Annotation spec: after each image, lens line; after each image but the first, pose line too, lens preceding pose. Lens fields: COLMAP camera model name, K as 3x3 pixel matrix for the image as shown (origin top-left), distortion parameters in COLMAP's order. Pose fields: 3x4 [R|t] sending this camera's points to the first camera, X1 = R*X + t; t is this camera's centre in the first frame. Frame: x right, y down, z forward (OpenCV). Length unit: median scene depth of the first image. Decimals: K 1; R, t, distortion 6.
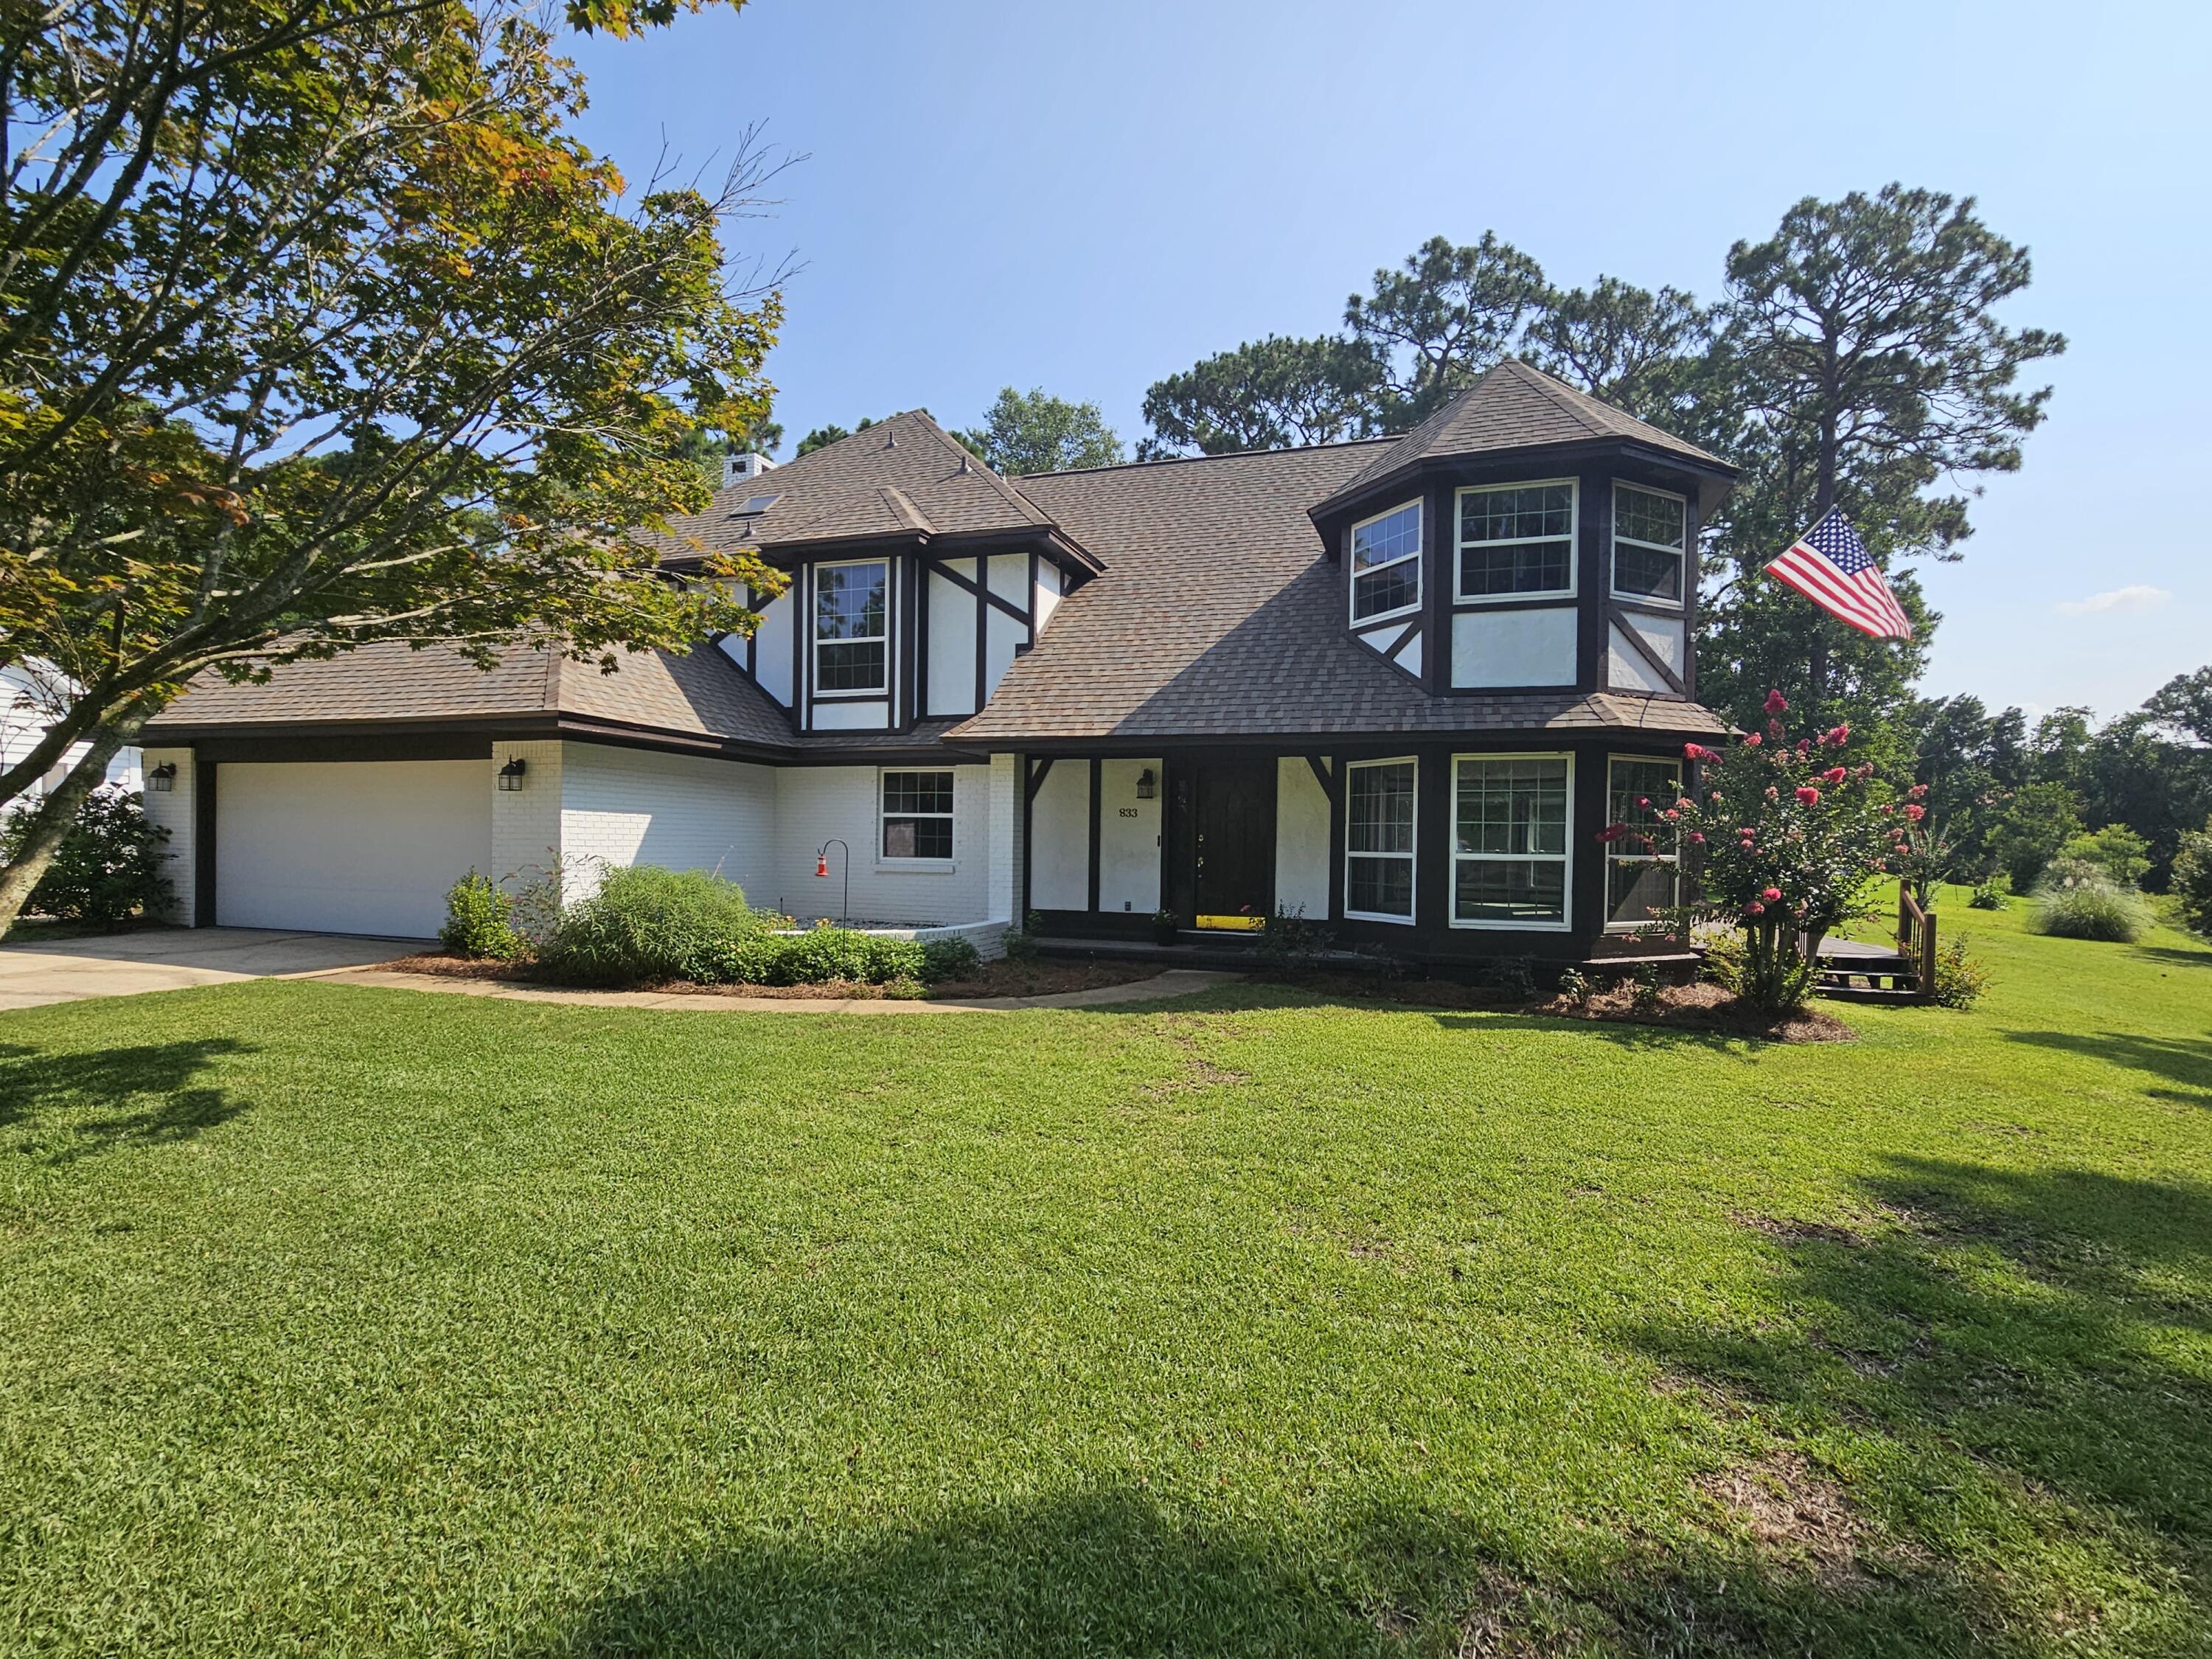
lens RADIAL K [[1028.6, 0, 1105.4], [0, 1028.6, 842.6], [0, 0, 1]] dist [-0.003730, 0.000270]
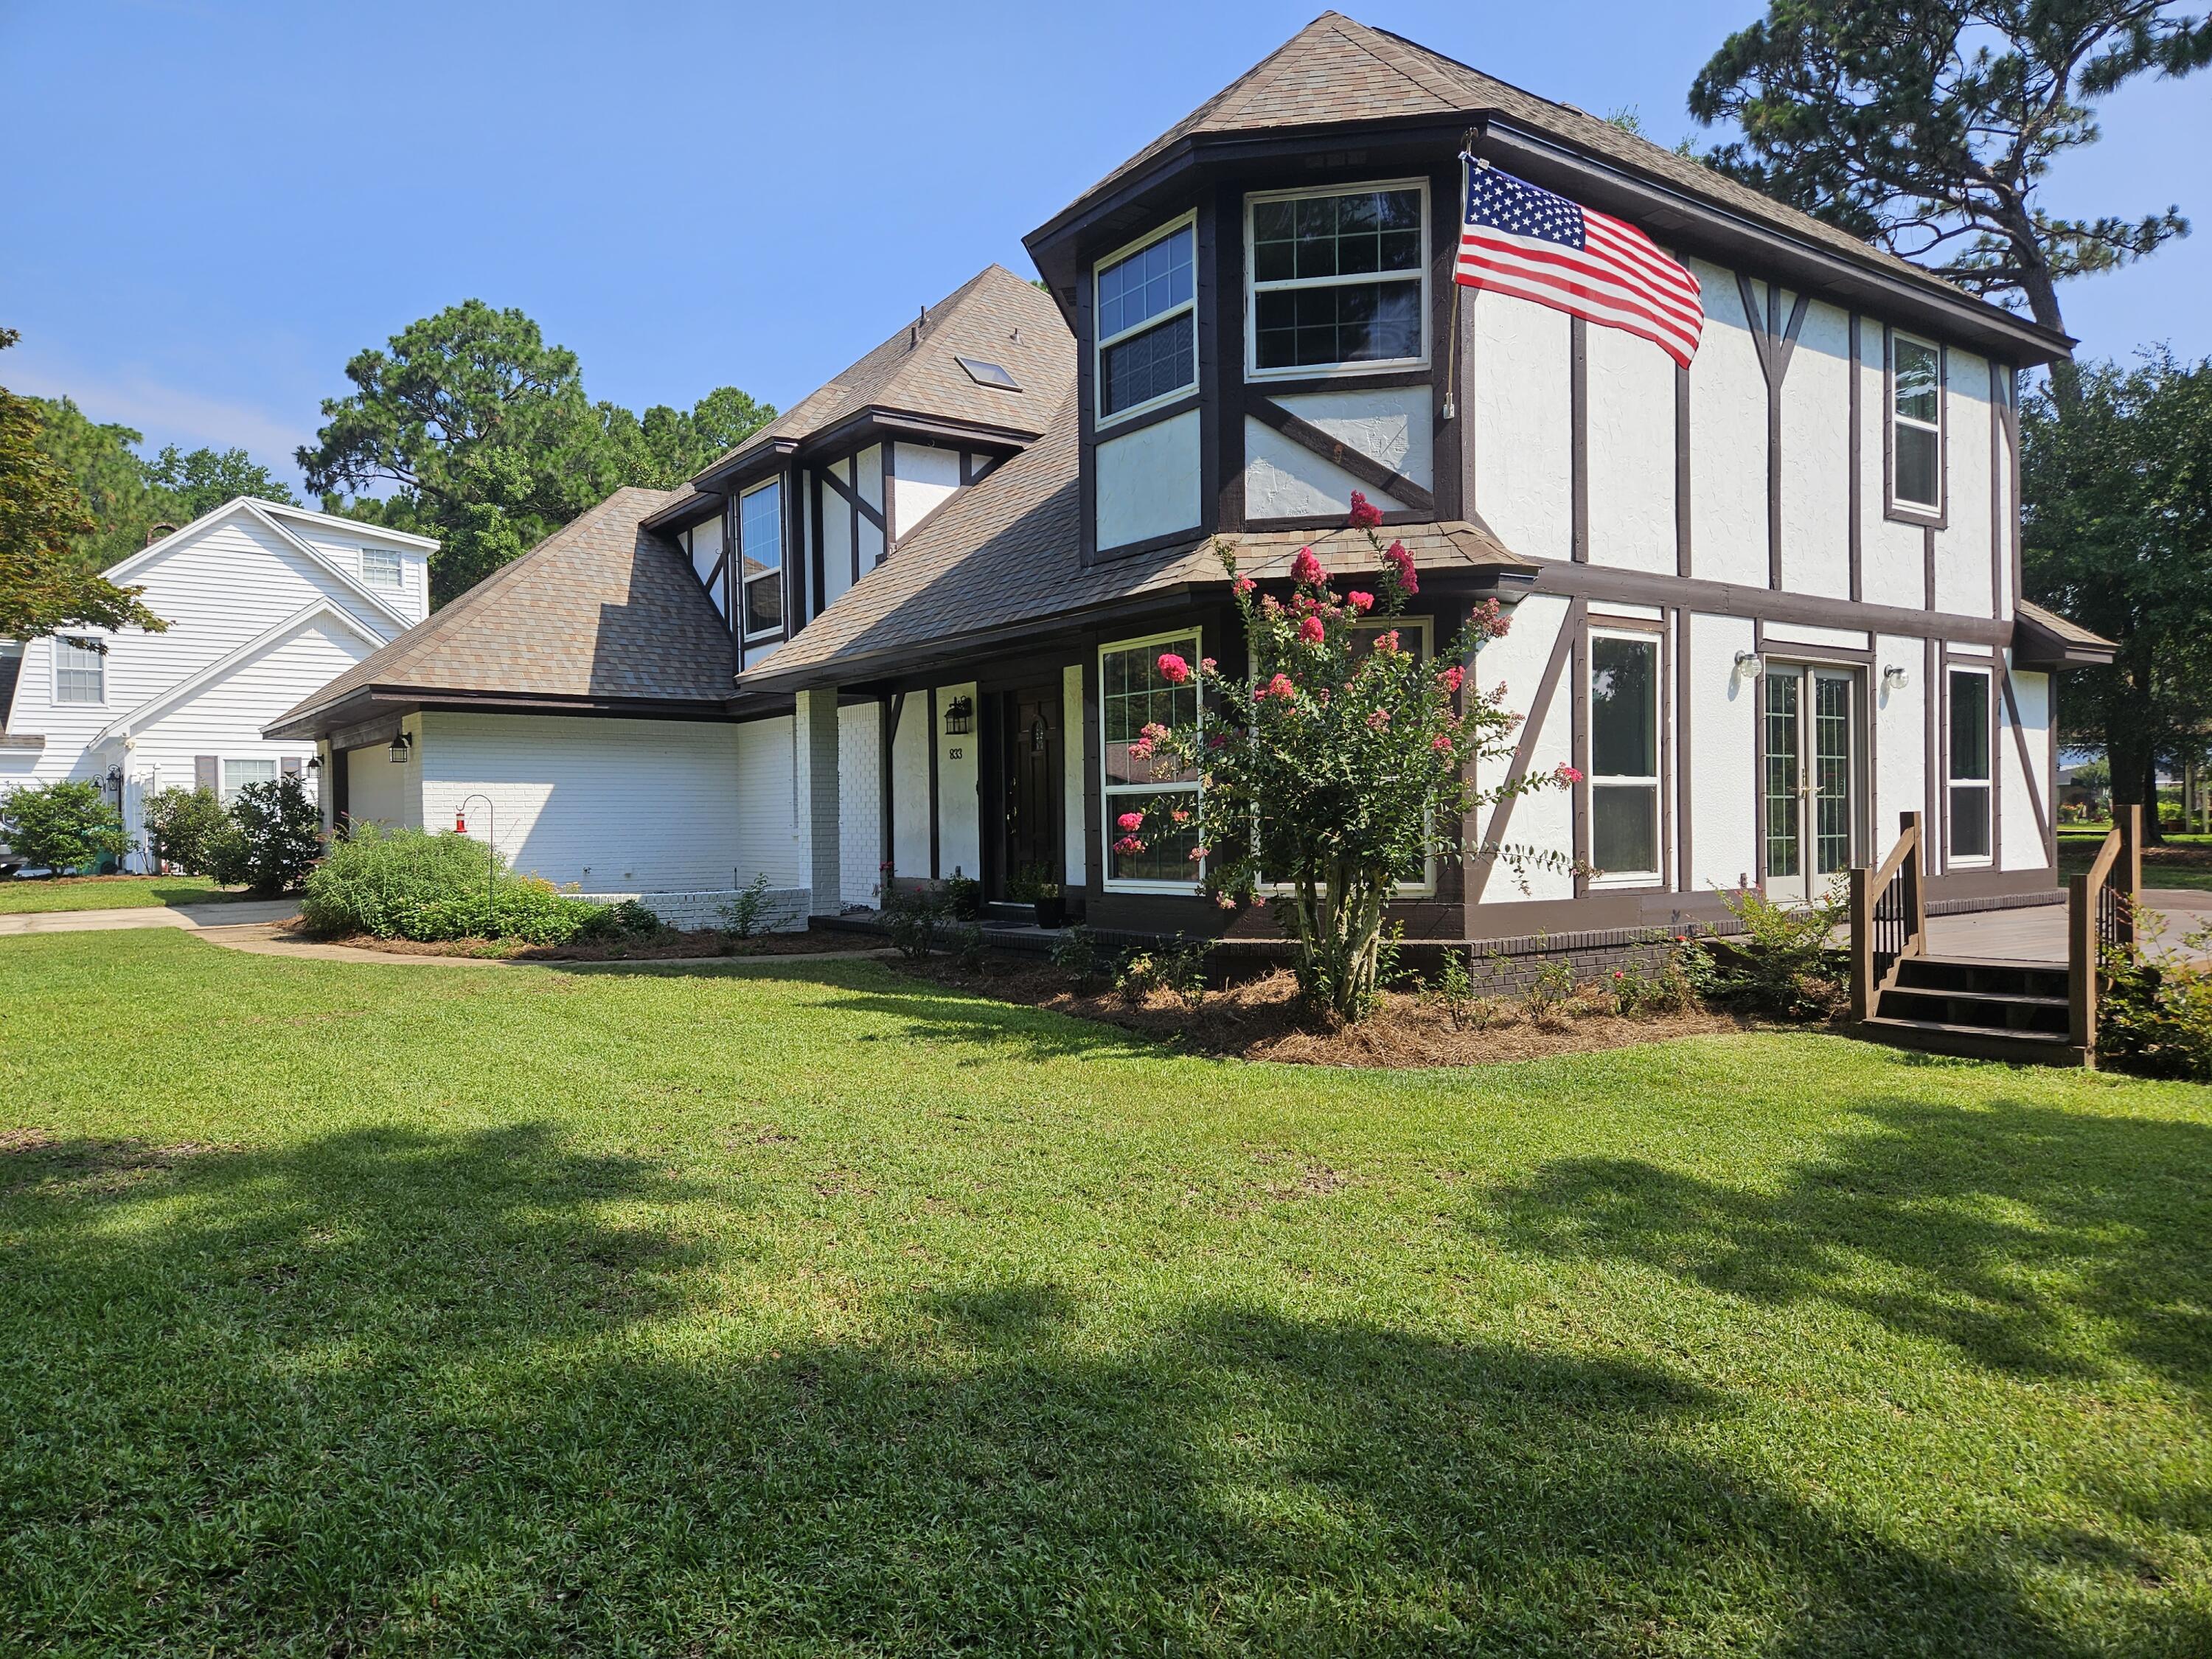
lens RADIAL K [[1468.7, 0, 1117.1], [0, 1468.7, 822.6], [0, 0, 1]] dist [0.007263, 0.000639]
pose [[0.806204, -0.021549, -0.591246, 0.797606], [0.022914, 0.999724, -0.005191, 0.032466], [0.591194, -0.009363, 0.806475, 0.174828]]
